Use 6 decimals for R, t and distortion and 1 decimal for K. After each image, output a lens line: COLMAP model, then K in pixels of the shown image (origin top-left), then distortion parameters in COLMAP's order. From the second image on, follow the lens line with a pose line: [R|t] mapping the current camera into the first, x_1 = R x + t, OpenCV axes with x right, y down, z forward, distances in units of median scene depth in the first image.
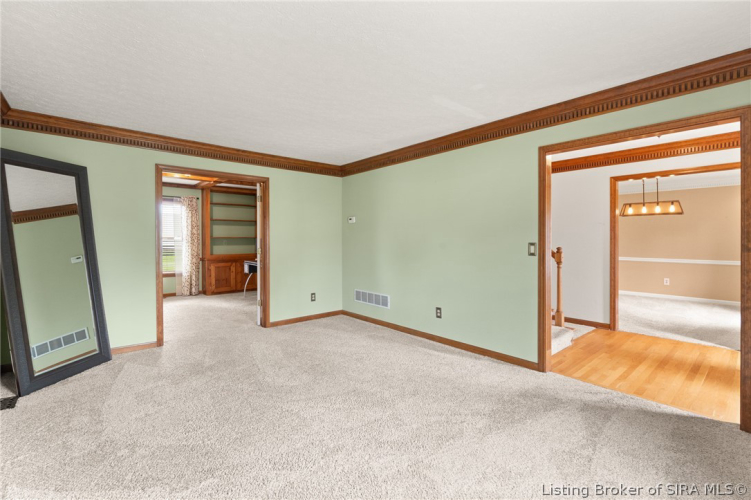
lens RADIAL K [[331.7, 0, 380.0], [0, 331.7, 240.9], [0, 0, 1]] dist [0.000787, 0.000086]
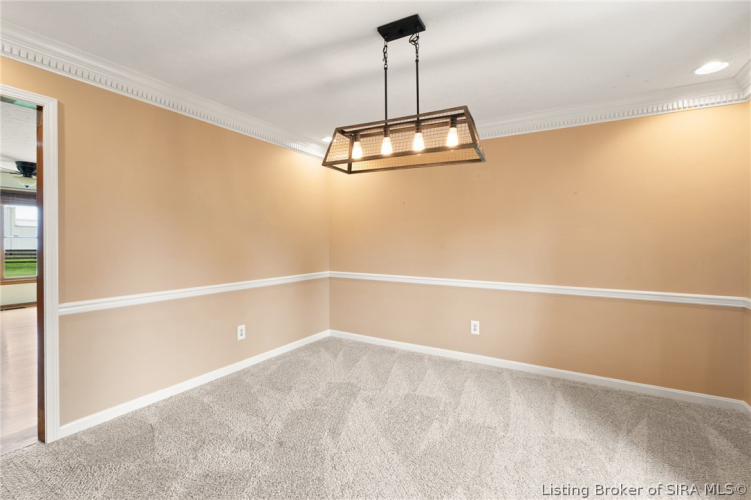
lens RADIAL K [[340.5, 0, 372.5], [0, 340.5, 239.7], [0, 0, 1]] dist [-0.001177, 0.000226]
pose [[0.948443, -0.000031, 0.316949, 0.695840], [0.003294, 0.999947, -0.009760, -0.000098], [-0.316932, 0.010301, 0.948392, 0.710336]]
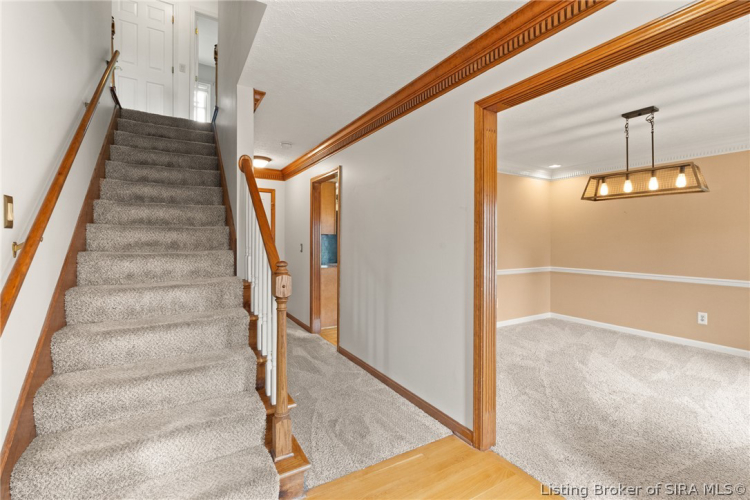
lens RADIAL K [[340.0, 0, 372.0], [0, 340.0, 239.7], [0, 0, 1]] dist [-0.001177, 0.000226]
pose [[0.985817, 0.005143, -0.167743, 0.500572], [-0.006961, 0.999923, -0.010252, -0.000774], [0.167677, 0.011275, 0.985777, 0.414803]]
